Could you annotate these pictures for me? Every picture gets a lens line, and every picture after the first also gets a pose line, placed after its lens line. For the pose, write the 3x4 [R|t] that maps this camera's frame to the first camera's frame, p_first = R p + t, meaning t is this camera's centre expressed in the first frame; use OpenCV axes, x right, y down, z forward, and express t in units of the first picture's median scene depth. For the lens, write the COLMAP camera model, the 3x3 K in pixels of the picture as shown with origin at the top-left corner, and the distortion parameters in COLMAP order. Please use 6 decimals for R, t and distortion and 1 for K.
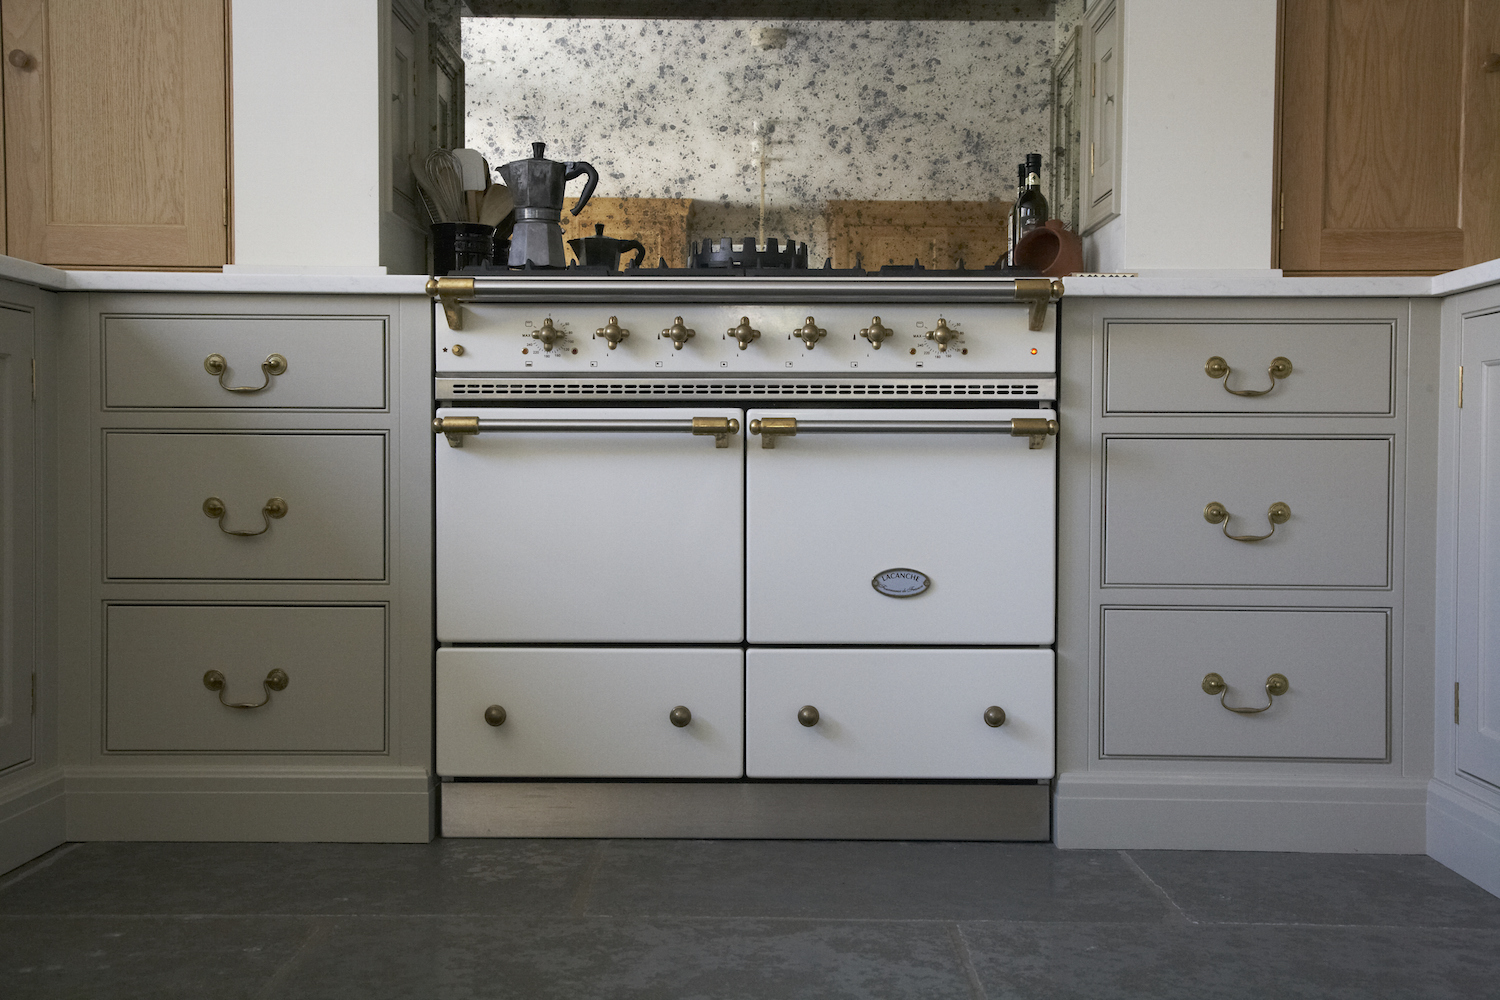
lens RADIAL K [[1984.1, 0, 750.0], [0, 1984.1, 500.0], [0, 0, 1]] dist [-0.007657, 0.635593]
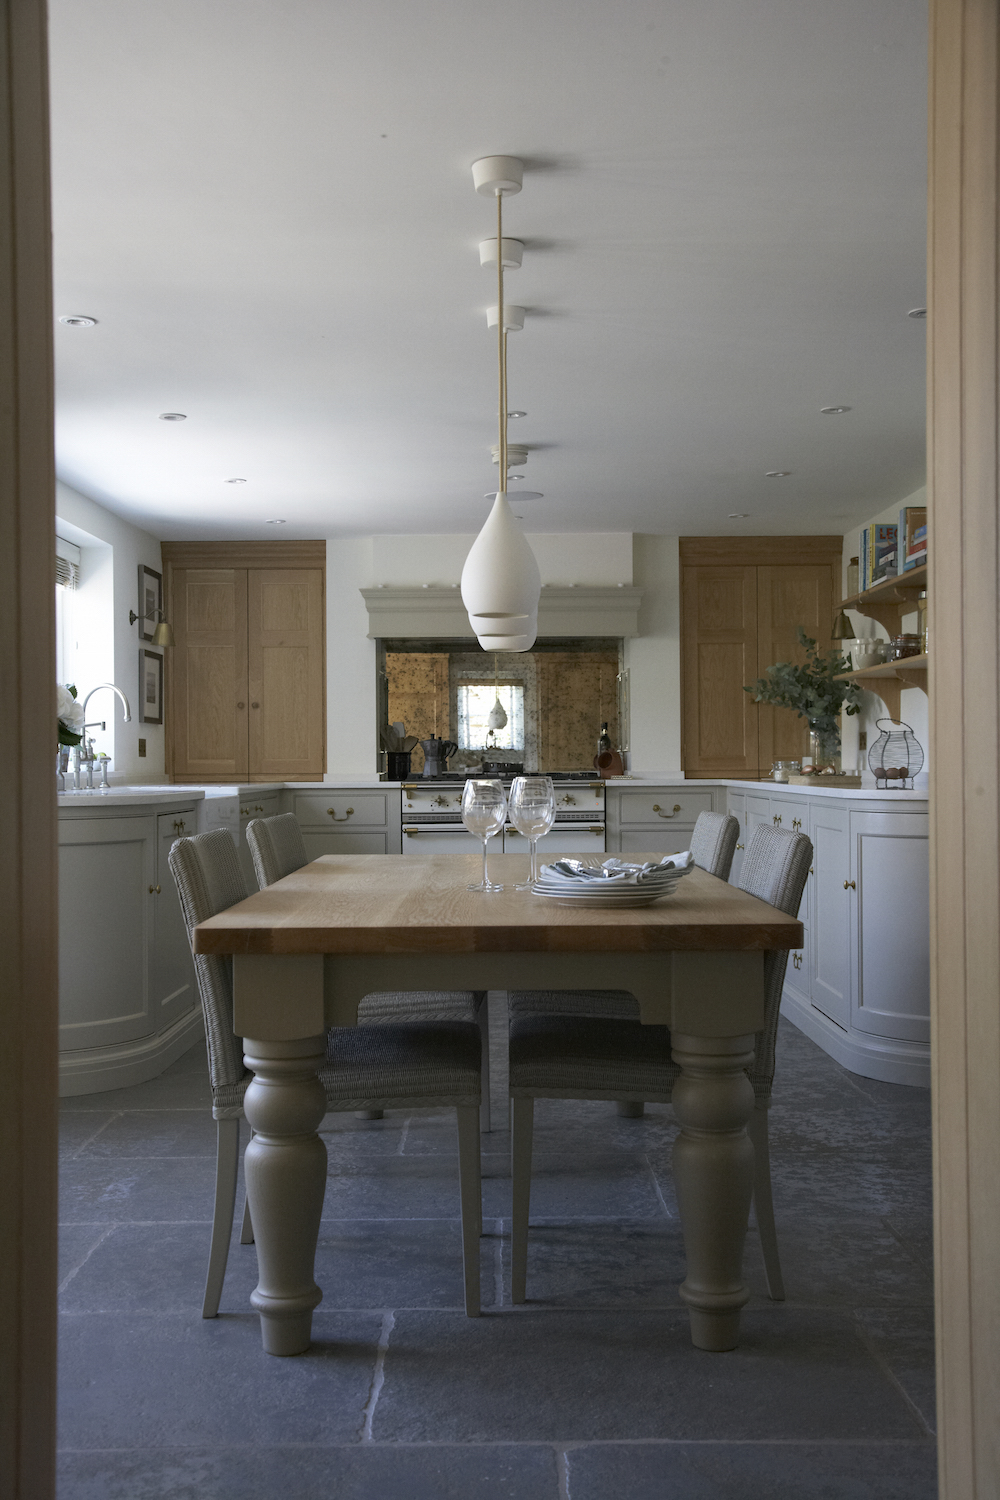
lens RADIAL K [[1984.1, 0, 500.0], [0, 1984.1, 750.0], [0, 0, 1]] dist [-0.007657, 0.635593]
pose [[0.999769, -0.012590, 0.017447, -0.060177], [0.012962, 0.999688, -0.021351, -0.094073], [-0.017173, 0.021572, 0.999620, -2.064402]]
